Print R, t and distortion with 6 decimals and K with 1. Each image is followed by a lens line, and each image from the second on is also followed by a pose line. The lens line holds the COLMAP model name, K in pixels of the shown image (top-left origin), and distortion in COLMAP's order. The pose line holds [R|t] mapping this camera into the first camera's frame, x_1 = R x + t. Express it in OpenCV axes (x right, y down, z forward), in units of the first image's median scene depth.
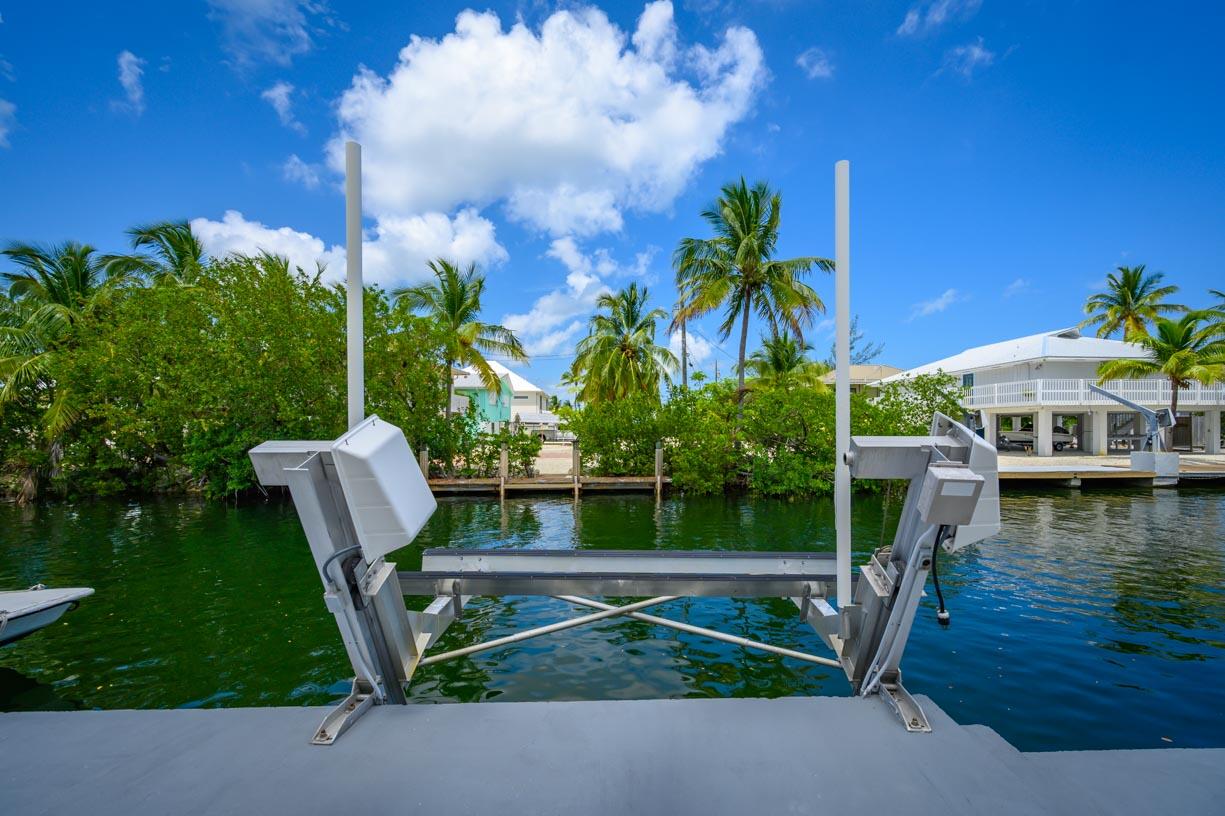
lens RADIAL K [[489.7, 0, 642.4], [0, 489.7, 429.0], [0, 0, 1]] dist [-0.000445, -0.000231]
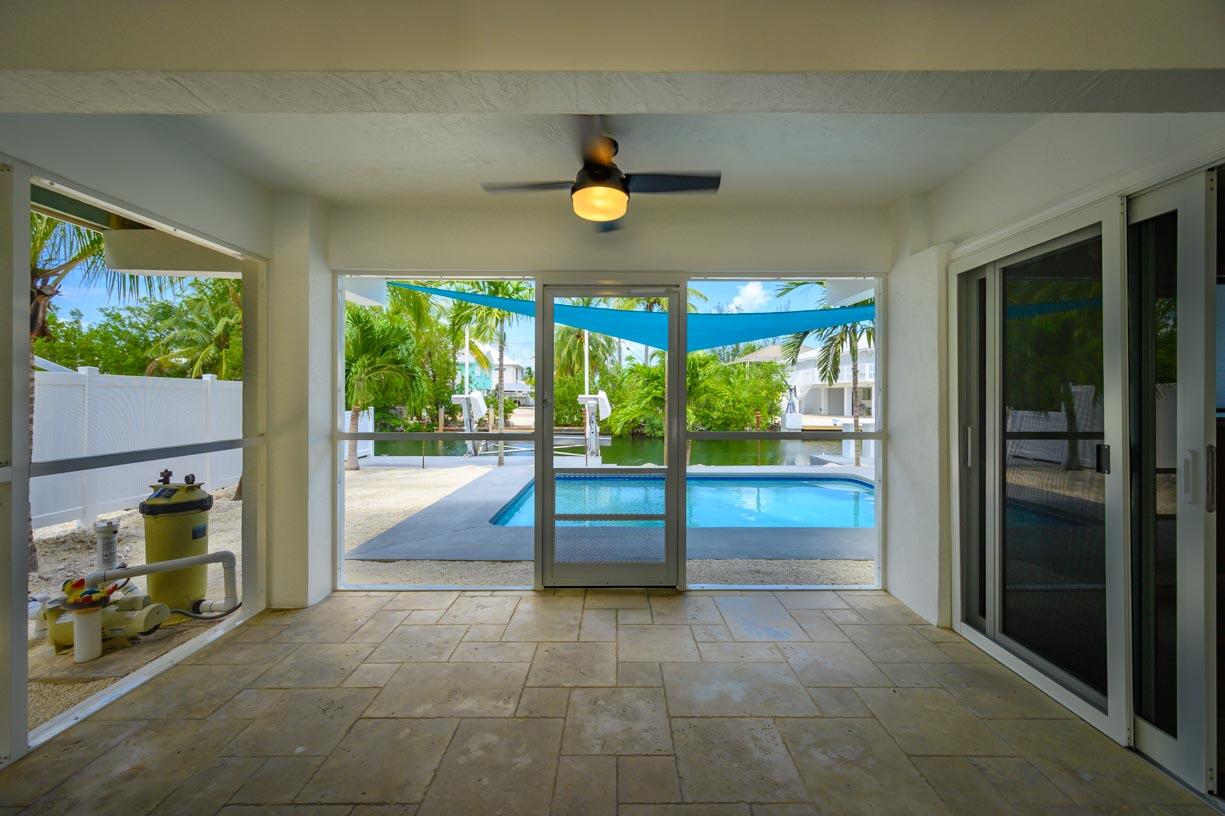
lens RADIAL K [[486.4, 0, 612.6], [0, 486.4, 404.1], [0, 0, 1]] dist [-0.001100, -0.000011]
pose [[0.999883, 0.011346, -0.010211, 0.072812], [-0.011219, 0.999860, 0.012415, 0.003491], [0.010351, -0.012299, 0.999871, -0.334626]]
